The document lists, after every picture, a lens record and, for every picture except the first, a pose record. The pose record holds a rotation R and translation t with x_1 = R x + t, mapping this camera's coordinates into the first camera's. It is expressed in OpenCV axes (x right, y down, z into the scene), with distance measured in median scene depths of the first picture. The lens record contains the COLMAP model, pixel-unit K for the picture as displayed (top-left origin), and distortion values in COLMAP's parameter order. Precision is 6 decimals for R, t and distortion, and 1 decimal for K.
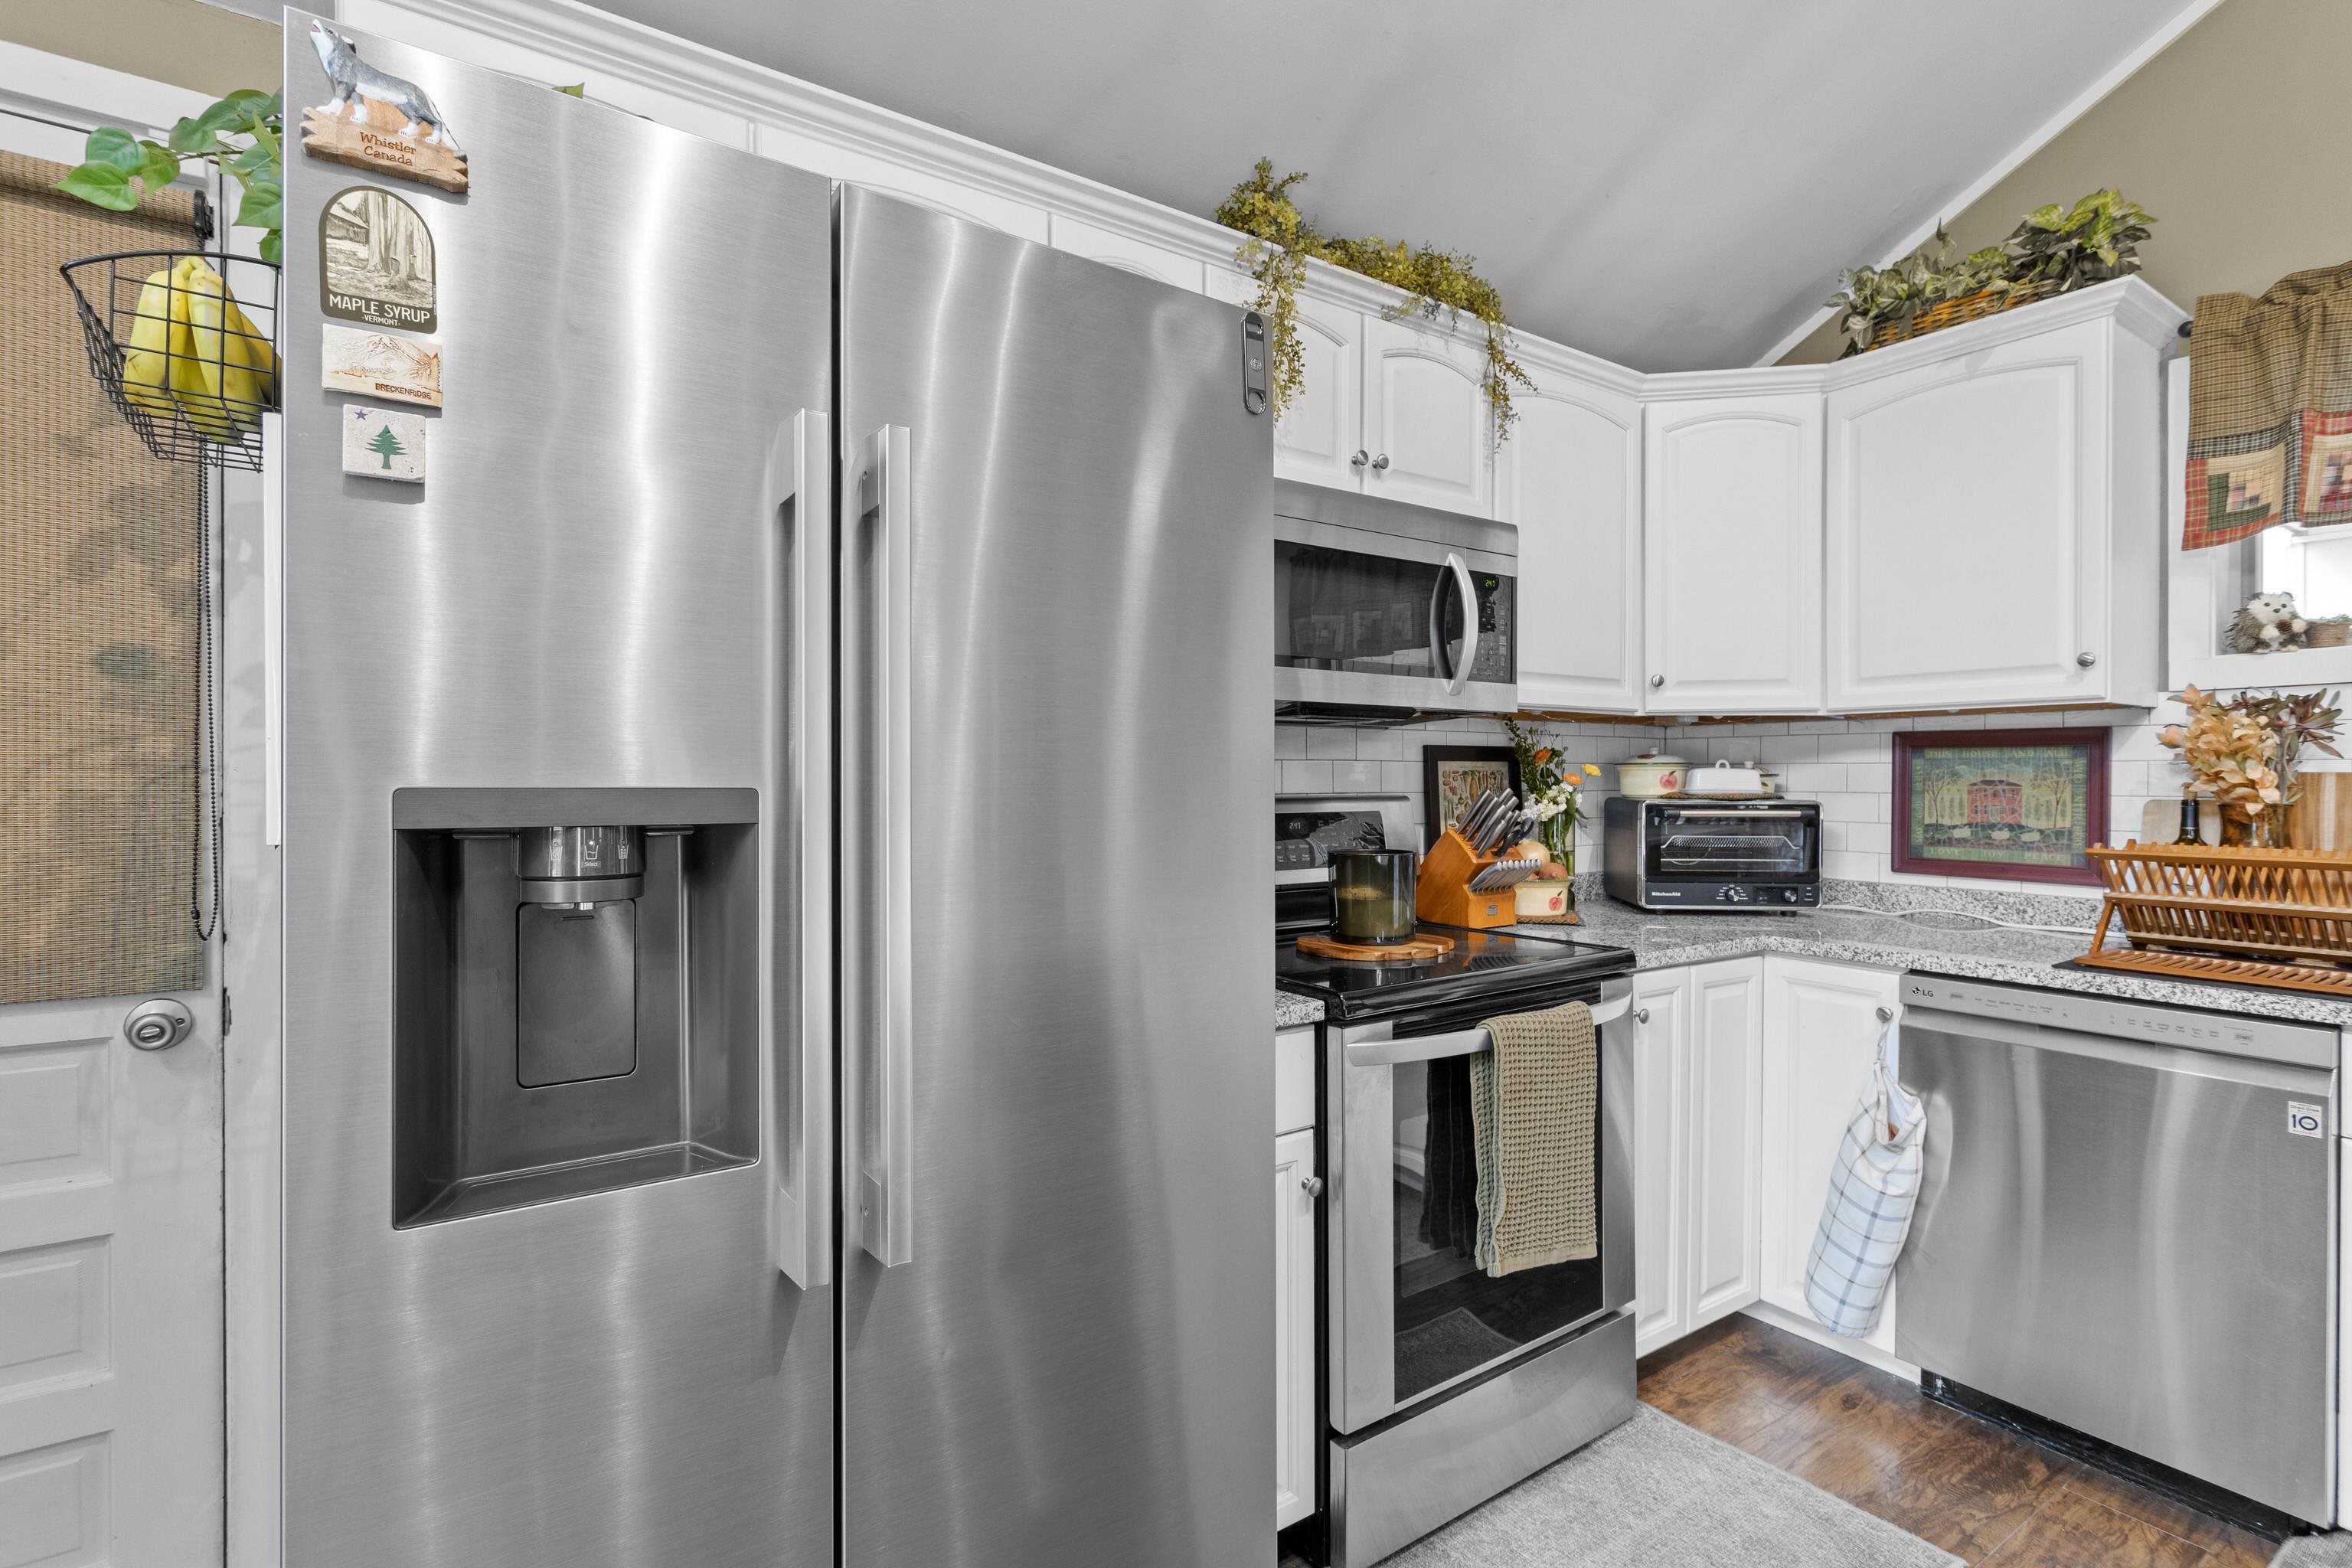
lens RADIAL K [[1124.8, 0, 1198.4], [0, 1124.8, 789.4], [0, 0, 1]] dist [0.004984, 0.000457]
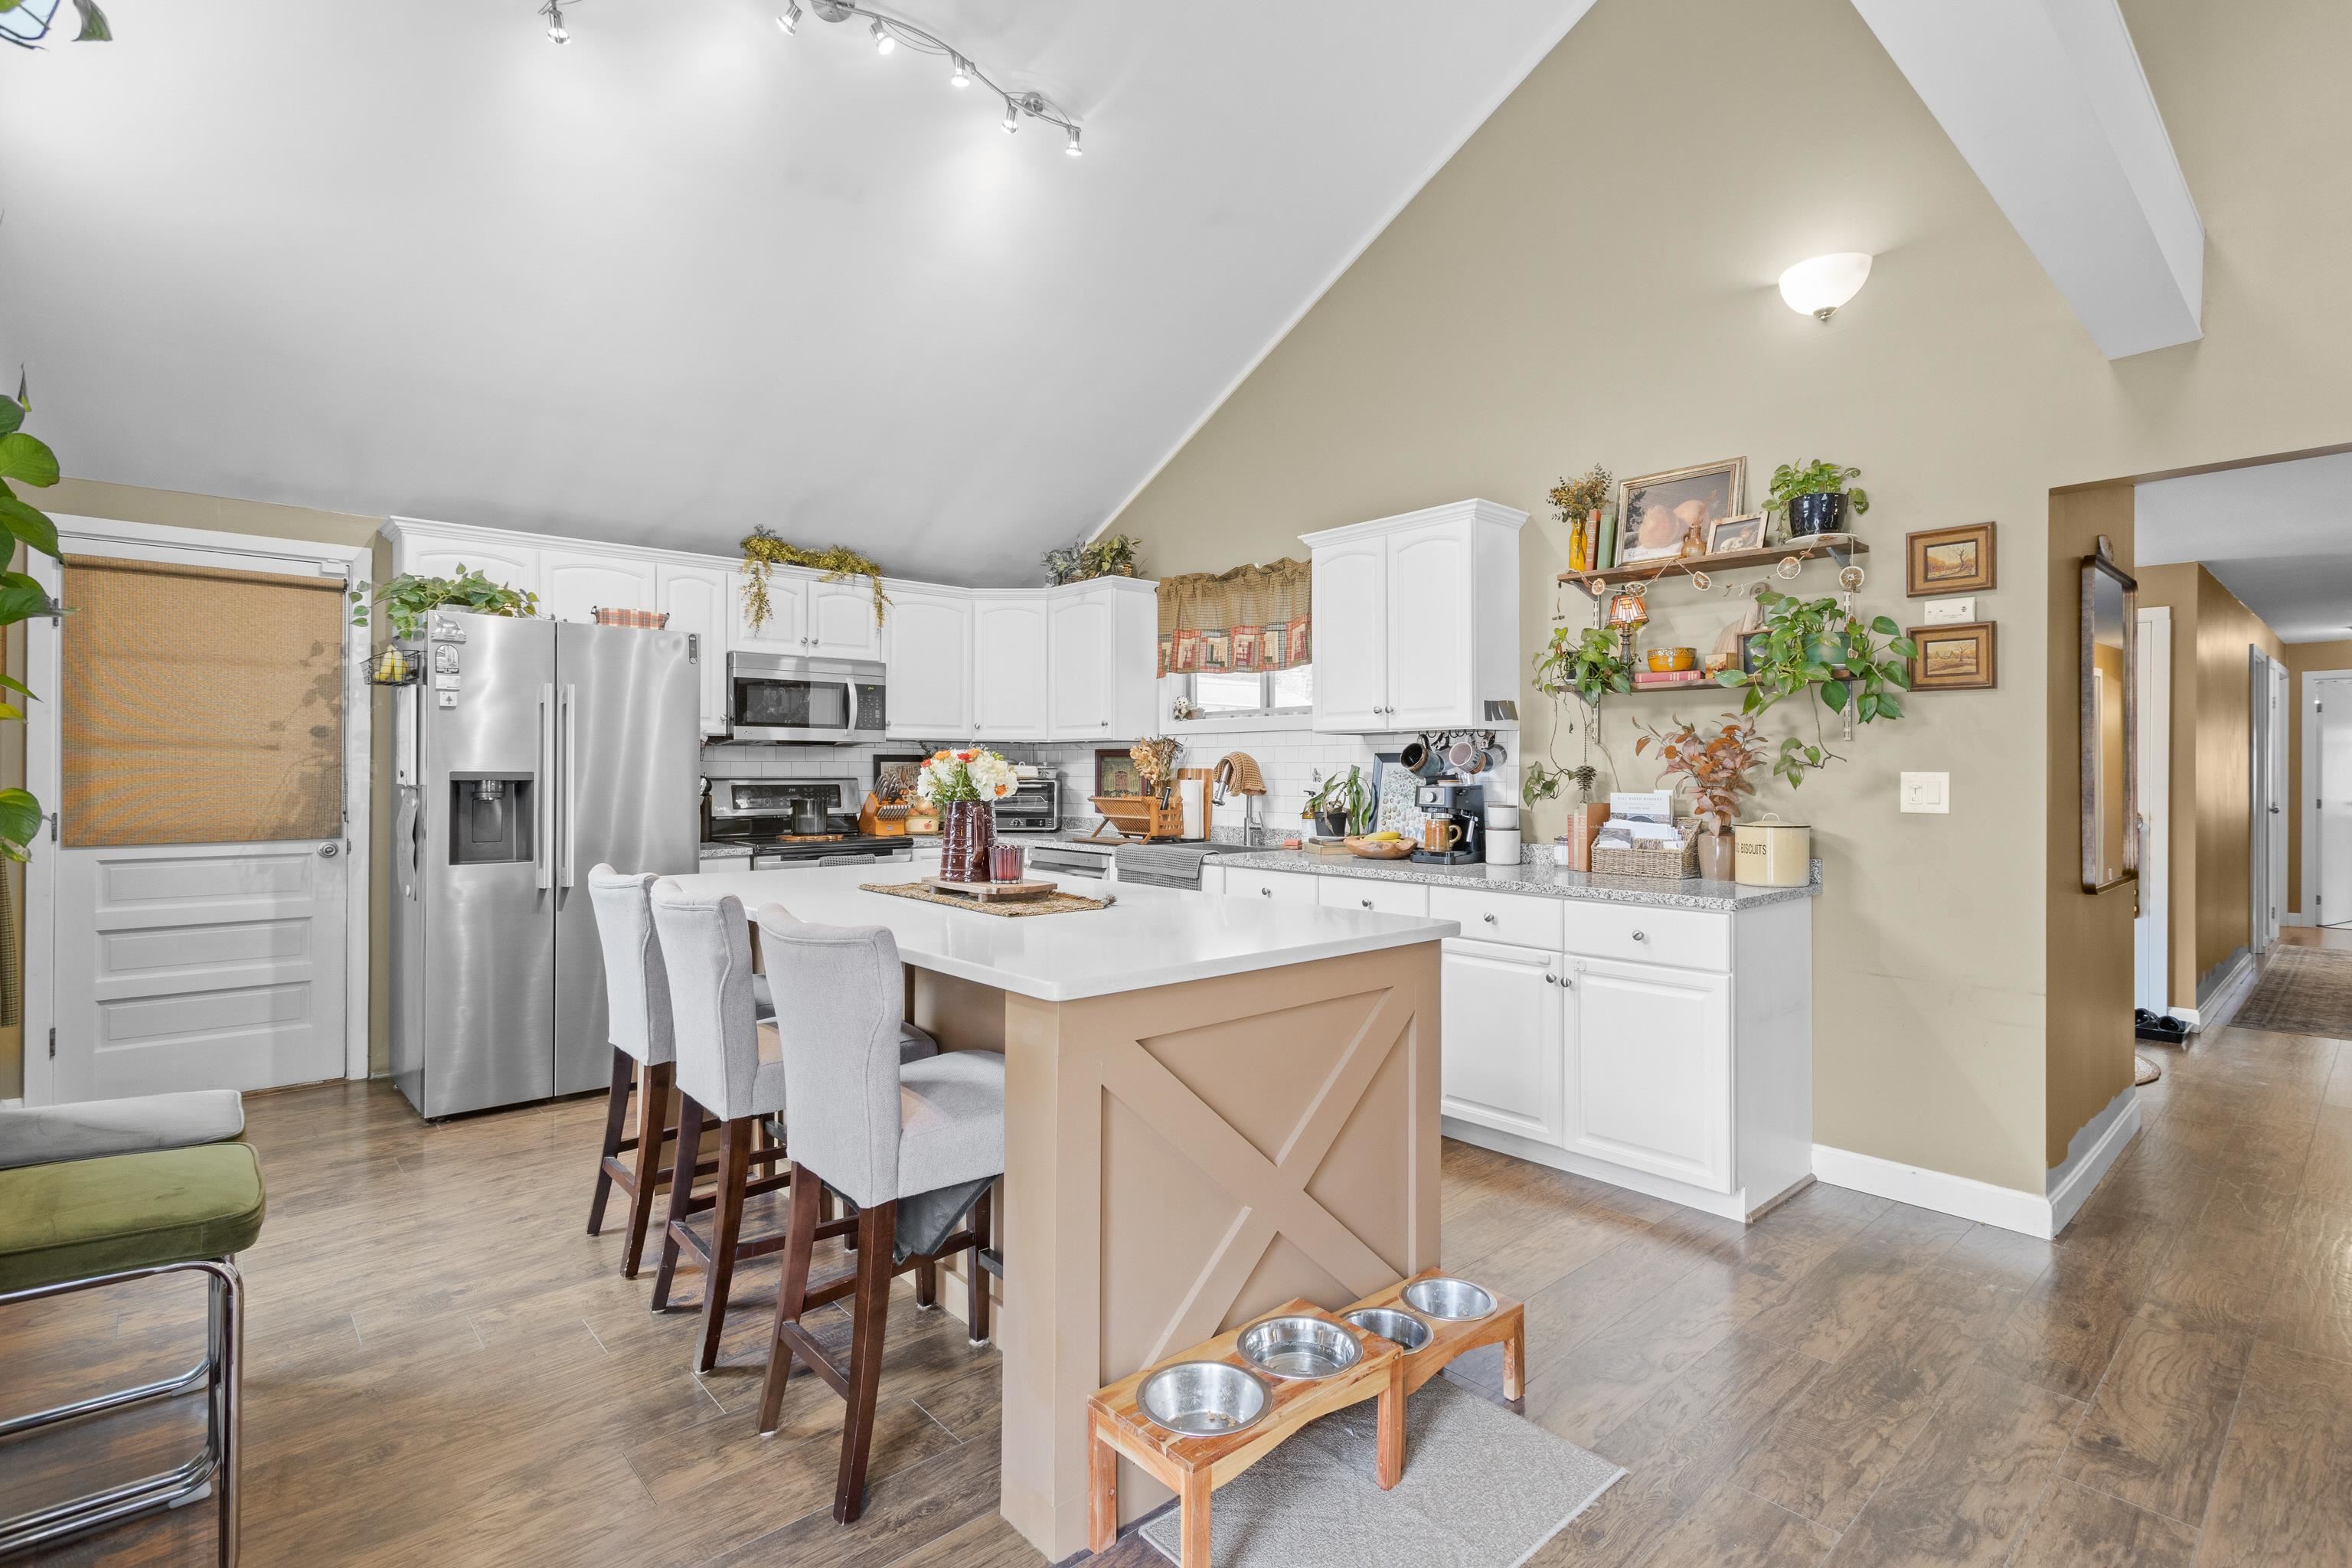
lens RADIAL K [[1124.8, 0, 1207.4], [0, 1124.8, 772.5], [0, 0, 1]] dist [0.004984, 0.000457]
pose [[0.990238, 0.002169, 0.139373, 1.005279], [-0.001334, 0.999981, -0.006085, 0.015413], [-0.139383, 0.005840, 0.990221, -2.340501]]
